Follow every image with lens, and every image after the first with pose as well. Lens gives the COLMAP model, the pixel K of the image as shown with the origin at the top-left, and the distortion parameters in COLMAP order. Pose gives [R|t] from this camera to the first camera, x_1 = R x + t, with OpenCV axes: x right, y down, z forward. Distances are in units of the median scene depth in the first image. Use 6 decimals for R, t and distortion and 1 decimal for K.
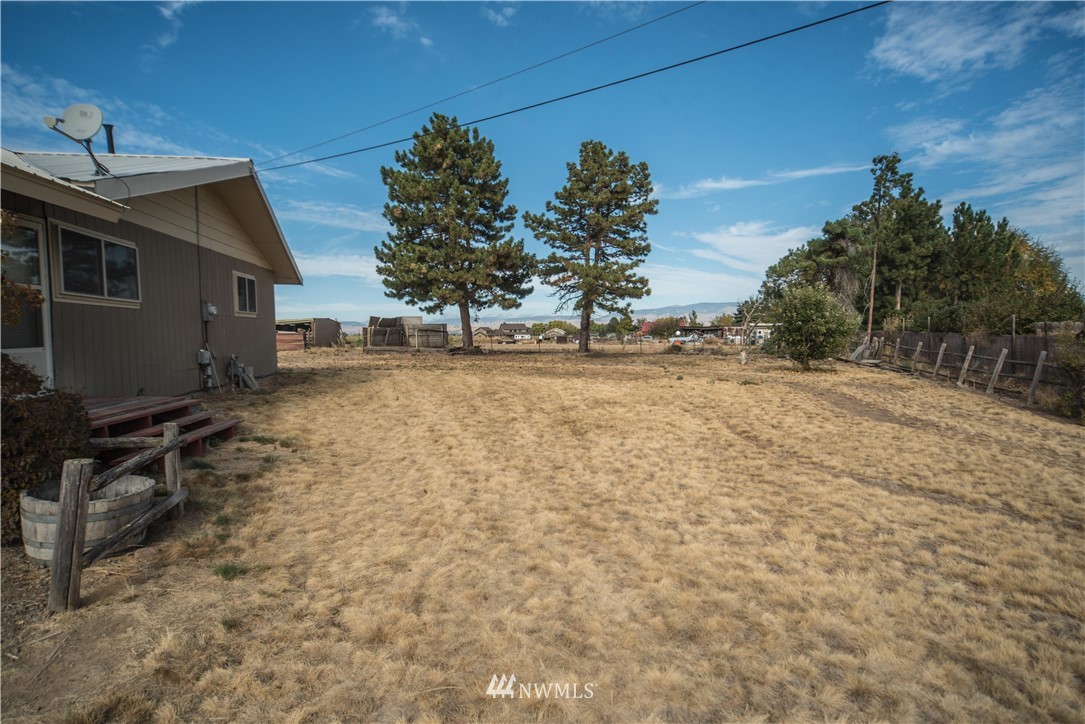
lens RADIAL K [[566.4, 0, 542.5], [0, 566.4, 362.0], [0, 0, 1]] dist [0.001197, -0.000005]
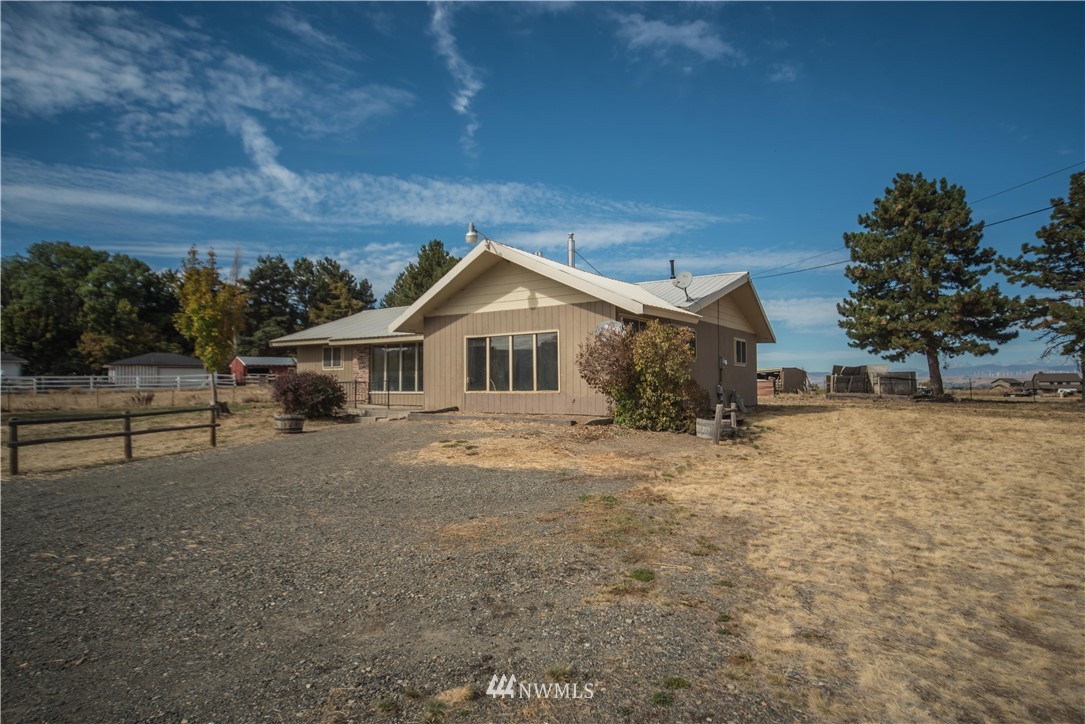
lens RADIAL K [[632.8, 0, 542.5], [0, 632.8, 362.0], [0, 0, 1]] dist [-0.002960, -0.002257]
pose [[0.736121, -0.018897, -0.676586, 0.119713], [-0.040972, 0.996533, -0.072410, 0.027190], [0.675609, 0.081023, 0.732795, -0.304897]]
